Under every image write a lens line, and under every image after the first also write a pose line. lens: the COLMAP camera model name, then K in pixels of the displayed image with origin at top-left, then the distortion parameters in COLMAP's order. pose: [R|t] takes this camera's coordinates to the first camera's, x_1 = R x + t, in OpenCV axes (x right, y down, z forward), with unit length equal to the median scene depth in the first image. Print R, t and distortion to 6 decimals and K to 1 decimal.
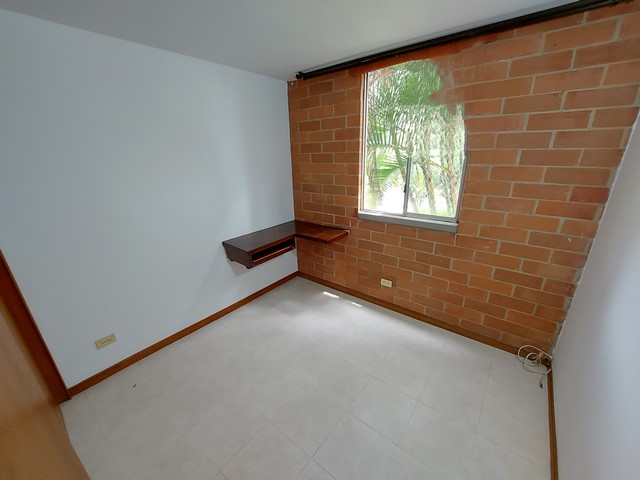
lens RADIAL K [[254.4, 0, 321.0], [0, 254.4, 244.3], [0, 0, 1]] dist [-0.011359, -0.000191]
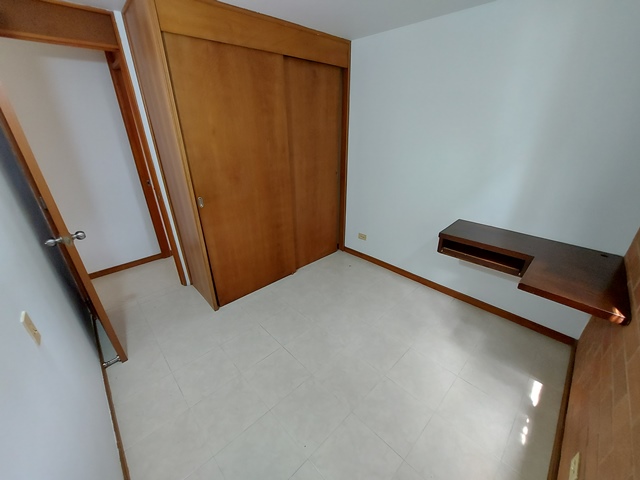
lens RADIAL K [[254.4, 0, 321.0], [0, 254.4, 244.3], [0, 0, 1]] dist [-0.011359, -0.000191]
pose [[-0.130350, 0.435352, -0.890773, 0.464589], [-0.329624, 0.828304, 0.453056, -0.161294], [0.935071, 0.352676, 0.035533, 0.482179]]
